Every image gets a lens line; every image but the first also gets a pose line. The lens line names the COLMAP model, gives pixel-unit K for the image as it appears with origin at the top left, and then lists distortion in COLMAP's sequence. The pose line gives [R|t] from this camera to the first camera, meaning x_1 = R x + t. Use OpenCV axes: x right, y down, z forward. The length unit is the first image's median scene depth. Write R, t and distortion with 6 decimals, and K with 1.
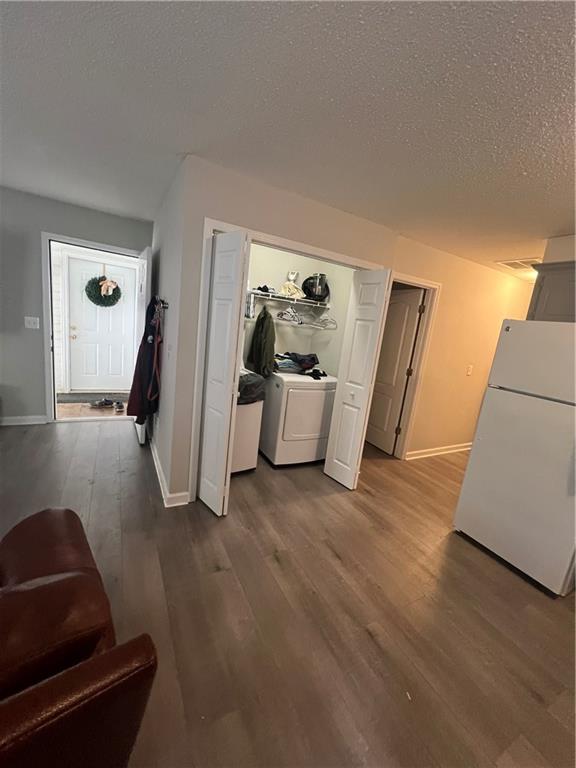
lens RADIAL K [[313.7, 0, 288.0], [0, 313.7, 384.0], [0, 0, 1]] dist [0.010868, 0.000063]
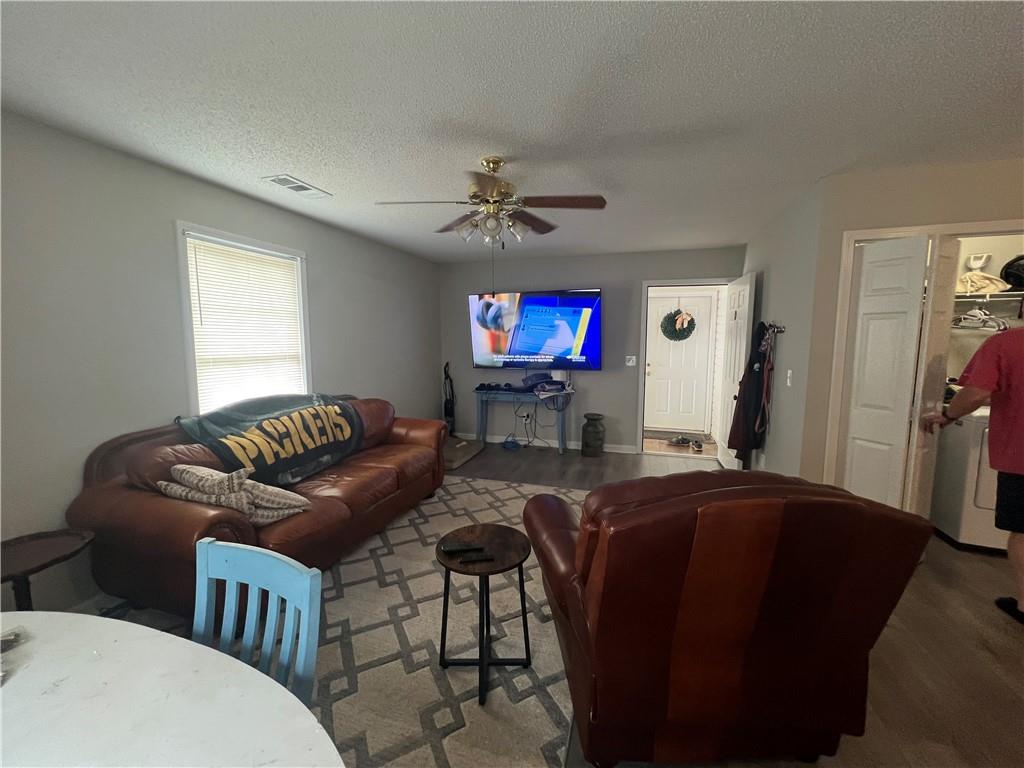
lens RADIAL K [[418.2, 0, 510.0], [0, 418.2, 380.5], [0, 0, 1]] dist [0.010868, 0.000063]
pose [[0.696014, -0.043112, -0.716732, -0.042853], [-0.055511, 0.991977, -0.113575, 0.064919], [0.715879, 0.118836, 0.688037, -0.310016]]
